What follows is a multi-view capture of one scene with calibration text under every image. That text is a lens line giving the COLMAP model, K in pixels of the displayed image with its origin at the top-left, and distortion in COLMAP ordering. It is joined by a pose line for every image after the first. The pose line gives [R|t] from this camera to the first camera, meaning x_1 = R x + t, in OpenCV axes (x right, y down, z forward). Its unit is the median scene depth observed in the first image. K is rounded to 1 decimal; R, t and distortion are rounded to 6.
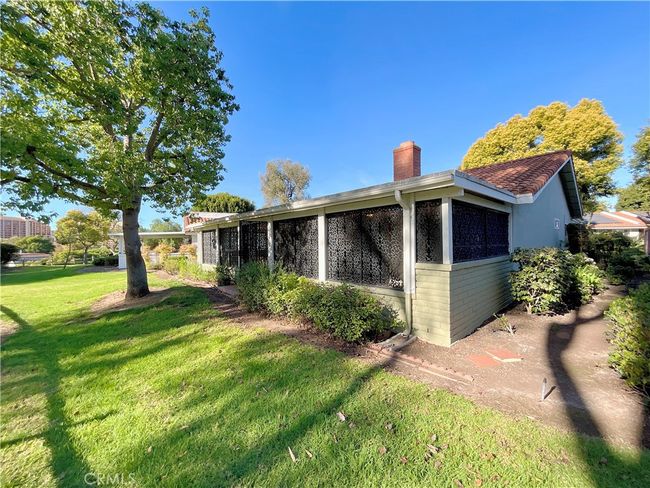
lens RADIAL K [[266.2, 0, 325.0], [0, 266.2, 244.0], [0, 0, 1]] dist [0.000312, 0.000511]
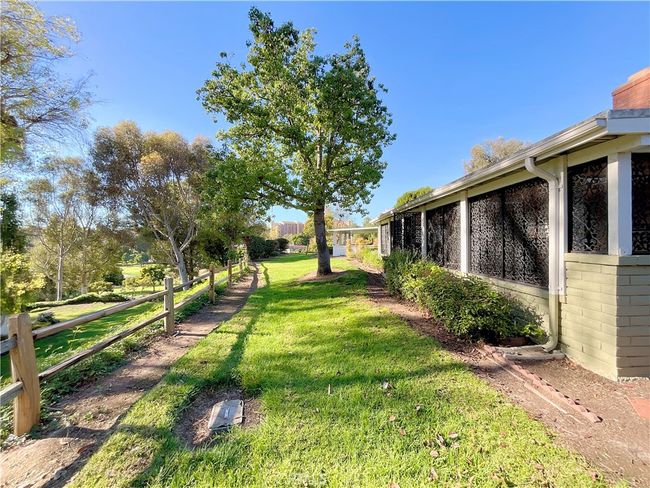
lens RADIAL K [[266.2, 0, 325.0], [0, 266.2, 244.0], [0, 0, 1]] dist [0.000312, 0.000511]
pose [[0.734352, 0.010973, -0.678680, 0.324108], [0.001229, 0.999846, 0.017495, 0.030676], [0.678768, -0.013682, 0.734225, 0.026701]]
